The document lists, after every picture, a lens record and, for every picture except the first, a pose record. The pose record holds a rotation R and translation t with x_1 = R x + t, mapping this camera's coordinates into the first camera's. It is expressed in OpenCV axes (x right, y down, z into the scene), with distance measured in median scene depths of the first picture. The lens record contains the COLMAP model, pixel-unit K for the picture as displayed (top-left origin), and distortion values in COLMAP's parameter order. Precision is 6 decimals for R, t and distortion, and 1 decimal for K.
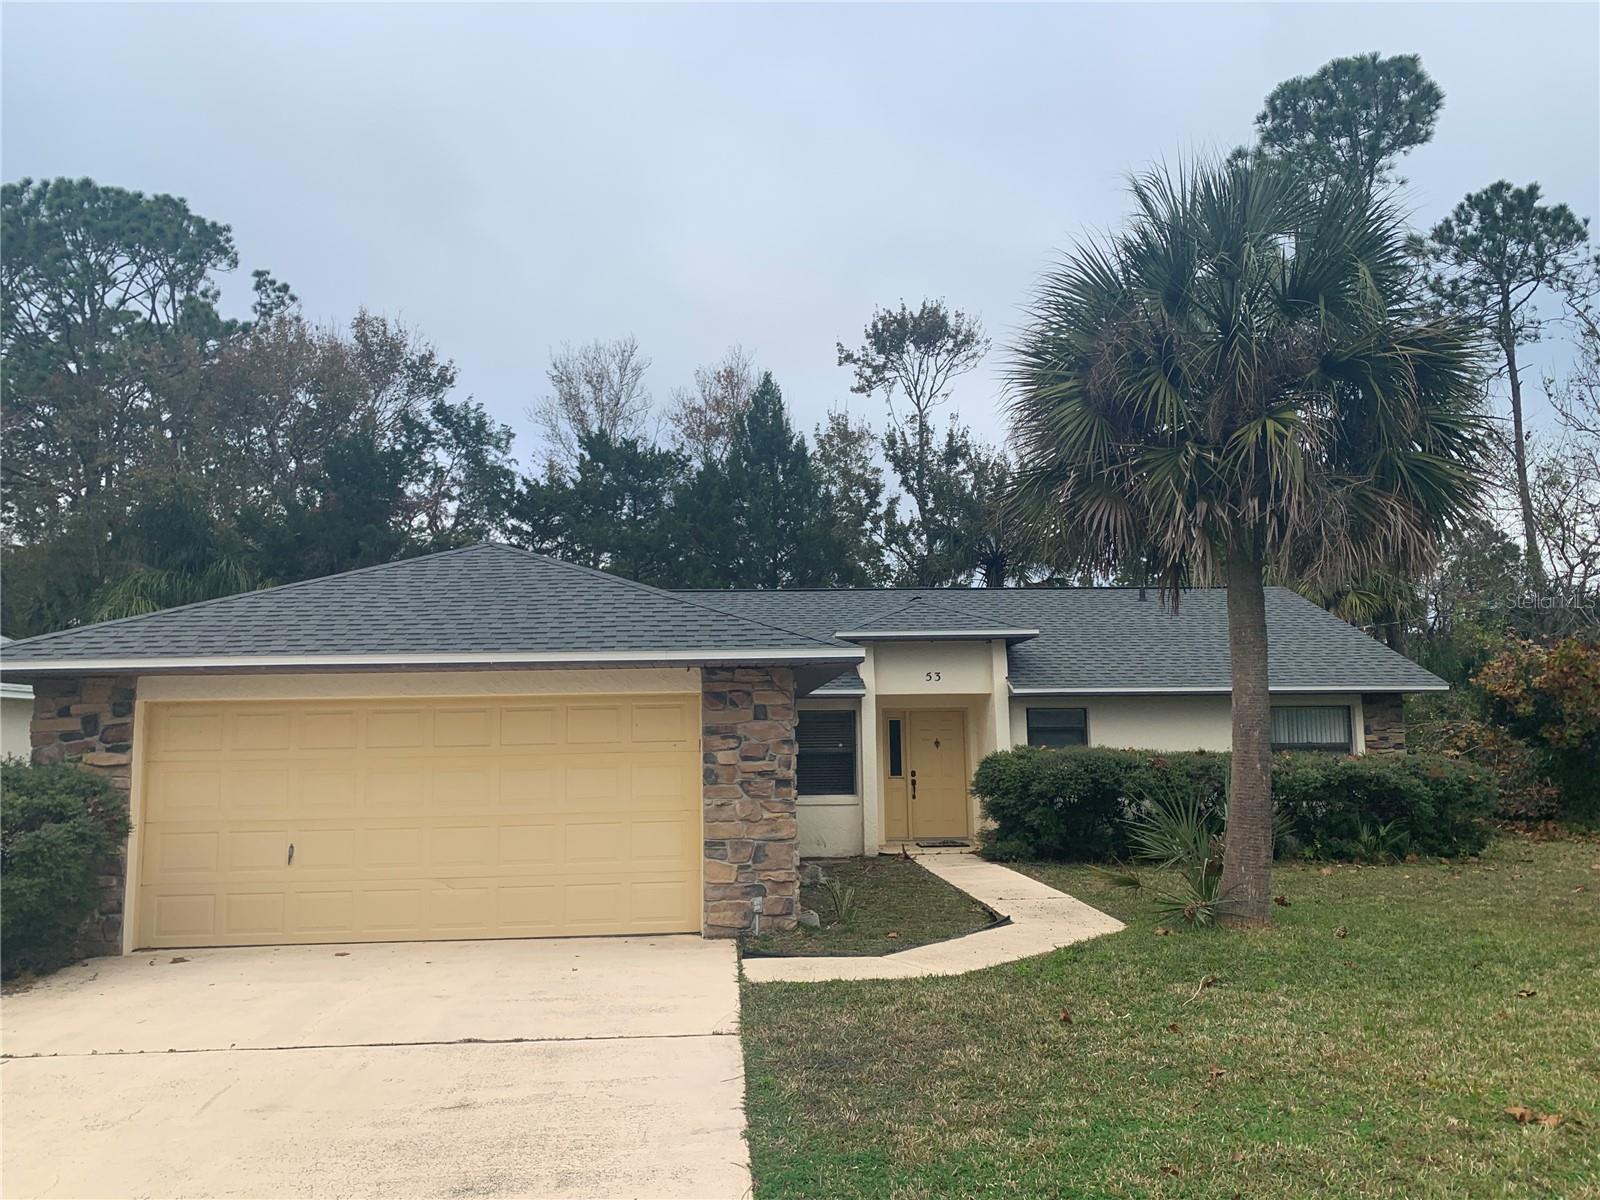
lens RADIAL K [[1232.1, 0, 803.0], [0, 1232.1, 559.2], [0, 0, 1]] dist [0.118215, -0.252979]
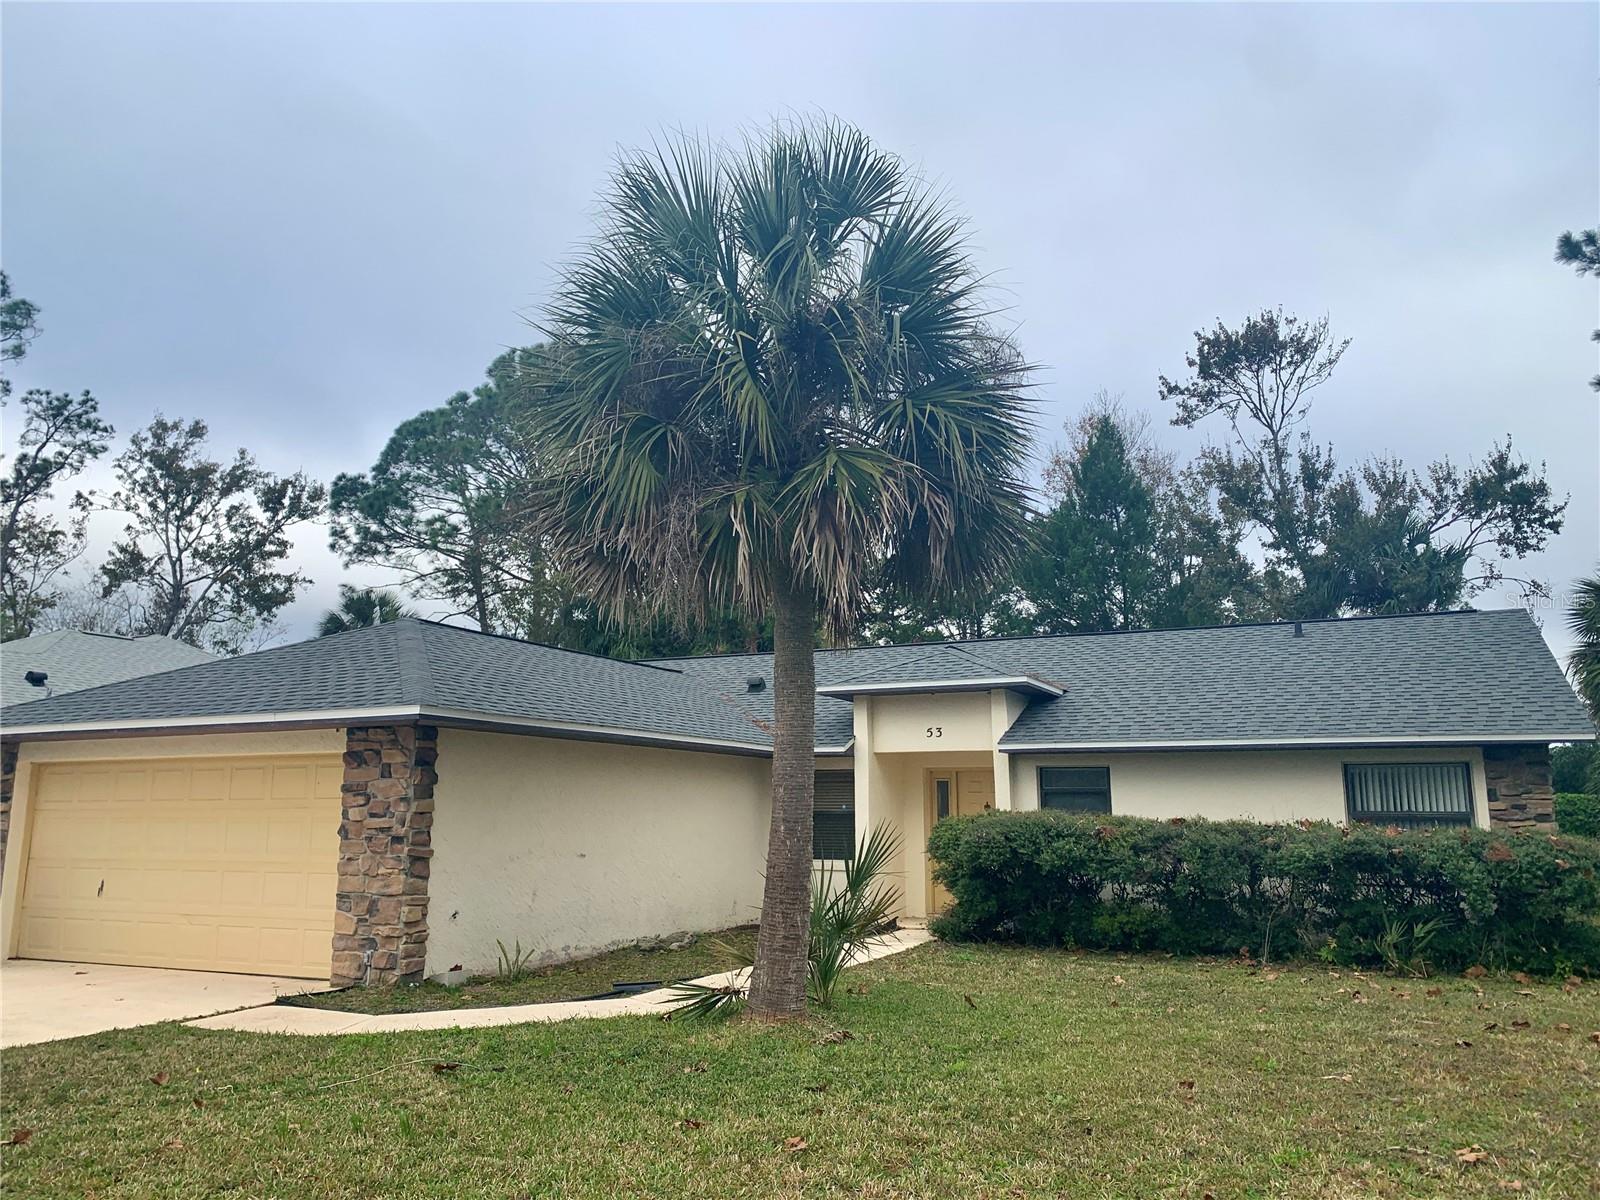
lens RADIAL K [[1179.0, 0, 802.5], [0, 1179.0, 578.7], [0, 0, 1]] dist [0.073477, -0.078824]
pose [[0.866382, -0.080180, -0.492903, 0.468423], [0.060528, 0.996610, -0.055725, 0.024458], [0.495700, 0.018445, 0.868298, 0.183482]]
